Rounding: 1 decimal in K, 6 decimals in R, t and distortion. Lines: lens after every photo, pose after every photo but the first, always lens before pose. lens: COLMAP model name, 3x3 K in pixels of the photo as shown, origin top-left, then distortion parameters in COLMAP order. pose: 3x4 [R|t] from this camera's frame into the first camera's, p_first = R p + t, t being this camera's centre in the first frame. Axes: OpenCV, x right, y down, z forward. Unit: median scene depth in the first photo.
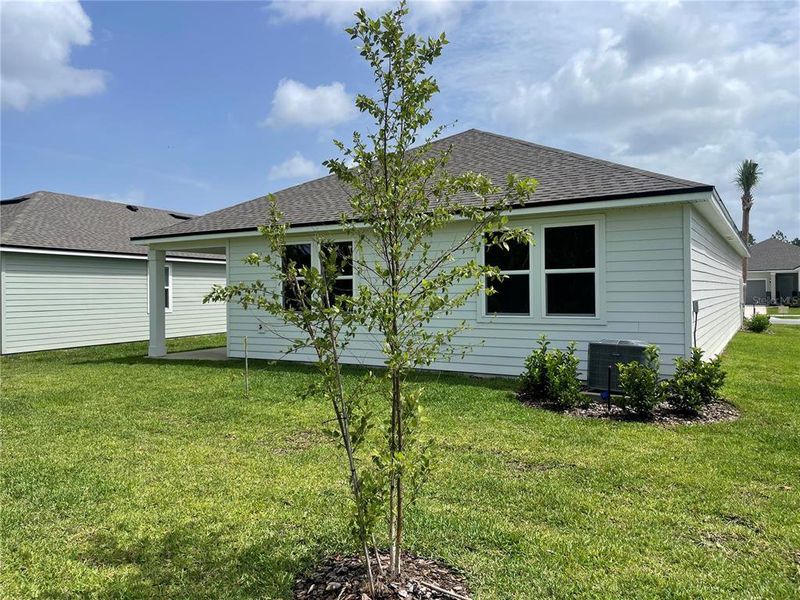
lens RADIAL K [[609.4, 0, 401.0], [0, 609.4, 297.9], [0, 0, 1]] dist [0.037412, -0.011454]
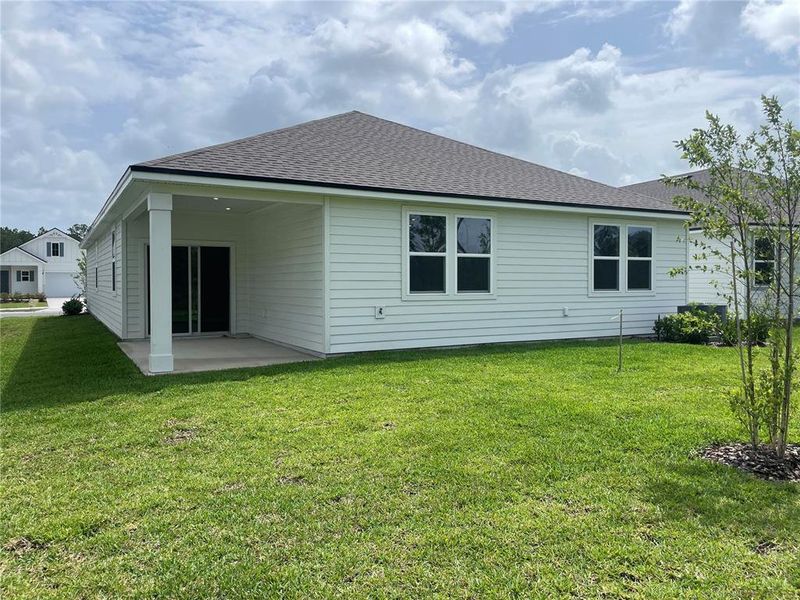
lens RADIAL K [[609.4, 0, 401.8], [0, 609.4, 300.2], [0, 0, 1]] dist [0.037412, -0.011454]
pose [[0.485189, -0.019171, 0.874199, -0.984466], [0.004886, 0.999803, 0.019214, 0.018216], [-0.874396, -0.005051, 0.485187, 0.621656]]
